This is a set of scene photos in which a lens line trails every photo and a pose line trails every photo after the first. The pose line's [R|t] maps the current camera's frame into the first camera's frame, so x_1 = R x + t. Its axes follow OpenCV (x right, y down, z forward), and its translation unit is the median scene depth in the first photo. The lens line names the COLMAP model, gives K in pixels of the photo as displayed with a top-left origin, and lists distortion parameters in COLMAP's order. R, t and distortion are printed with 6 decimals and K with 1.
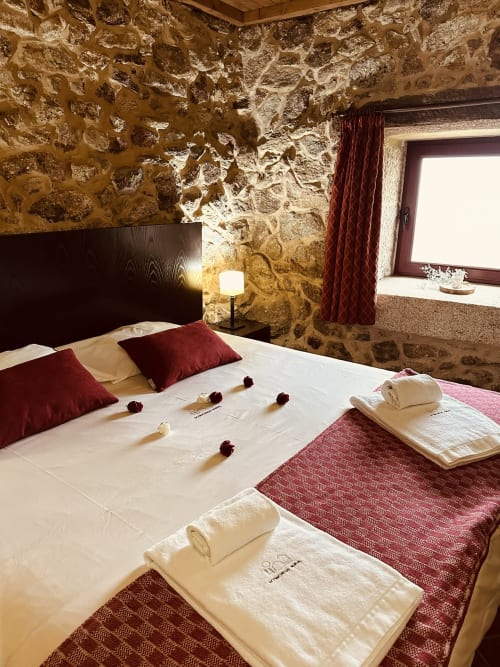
lens RADIAL K [[480.4, 0, 250.0], [0, 480.4, 333.5], [0, 0, 1]] dist [0.066247, -0.081301]
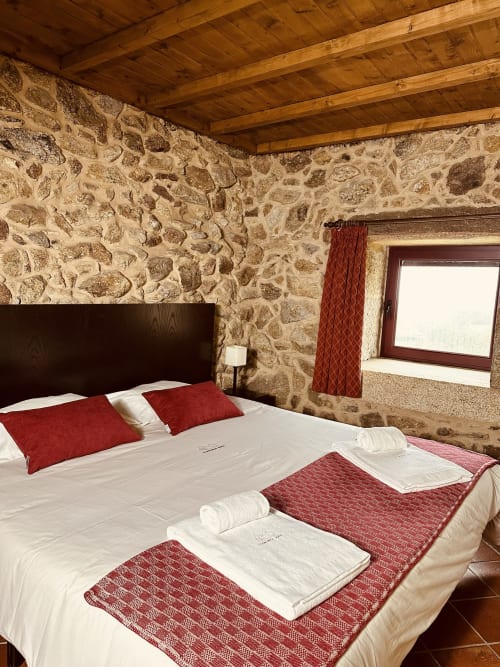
lens RADIAL K [[469.4, 0, 250.0], [0, 469.4, 333.5], [0, 0, 1]] dist [0.175167, -0.388207]
pose [[0.999108, 0.041005, -0.010076, 0.001169], [-0.042164, 0.981634, -0.186056, 0.057681], [0.002262, 0.186315, 0.982487, -0.140460]]
